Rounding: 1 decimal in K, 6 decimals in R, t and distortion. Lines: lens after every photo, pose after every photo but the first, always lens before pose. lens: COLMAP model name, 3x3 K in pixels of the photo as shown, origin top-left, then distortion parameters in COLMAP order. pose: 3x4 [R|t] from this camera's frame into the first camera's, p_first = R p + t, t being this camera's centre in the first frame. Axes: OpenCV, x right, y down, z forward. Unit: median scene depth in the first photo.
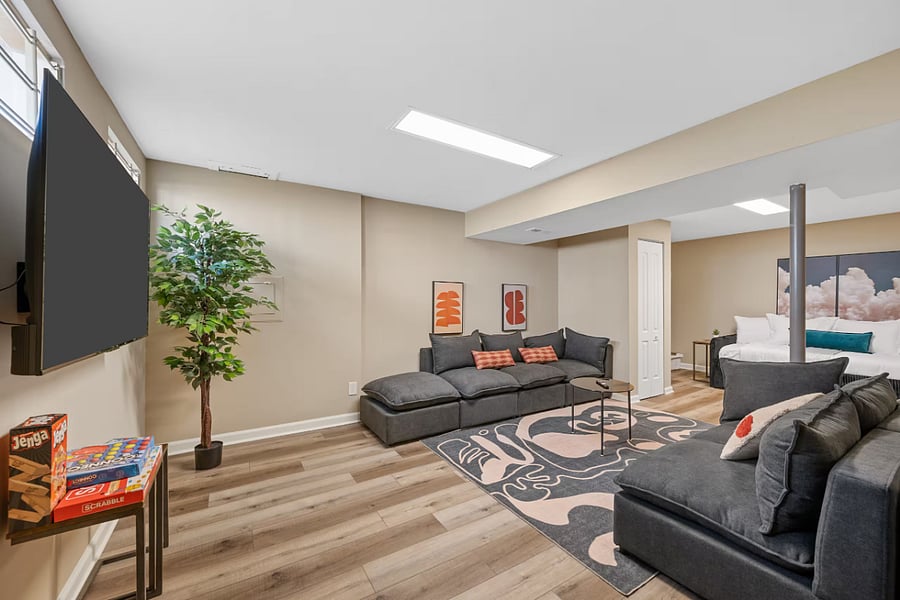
lens RADIAL K [[357.8, 0, 451.1], [0, 357.8, 298.3], [0, 0, 1]] dist [0.007873, 0.000158]
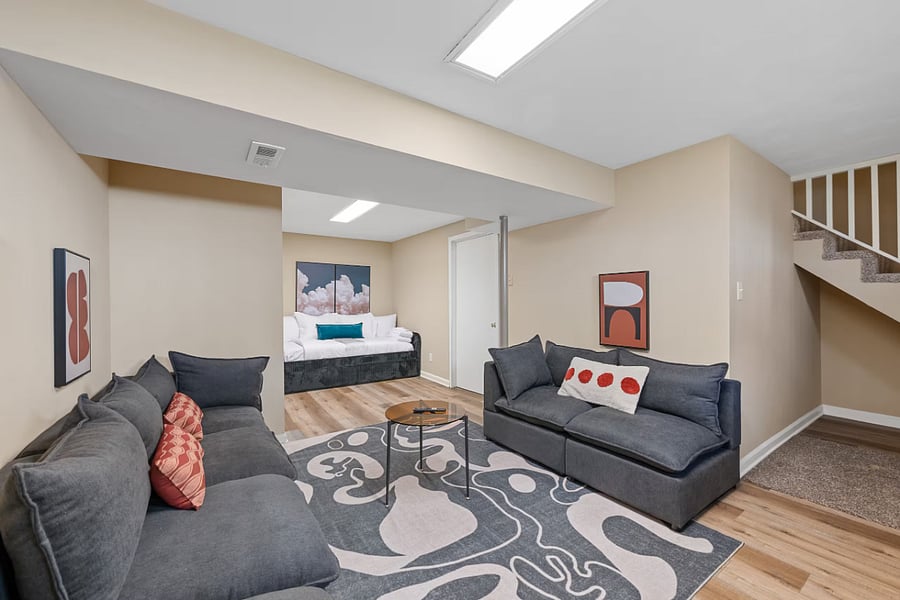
lens RADIAL K [[357.8, 0, 451.1], [0, 357.8, 298.3], [0, 0, 1]] dist [0.007873, 0.000158]
pose [[-0.050039, 0.006146, 0.998728, -0.288290], [-0.008717, 0.999940, -0.006590, 0.007057], [-0.998709, -0.009035, -0.049983, 0.862398]]
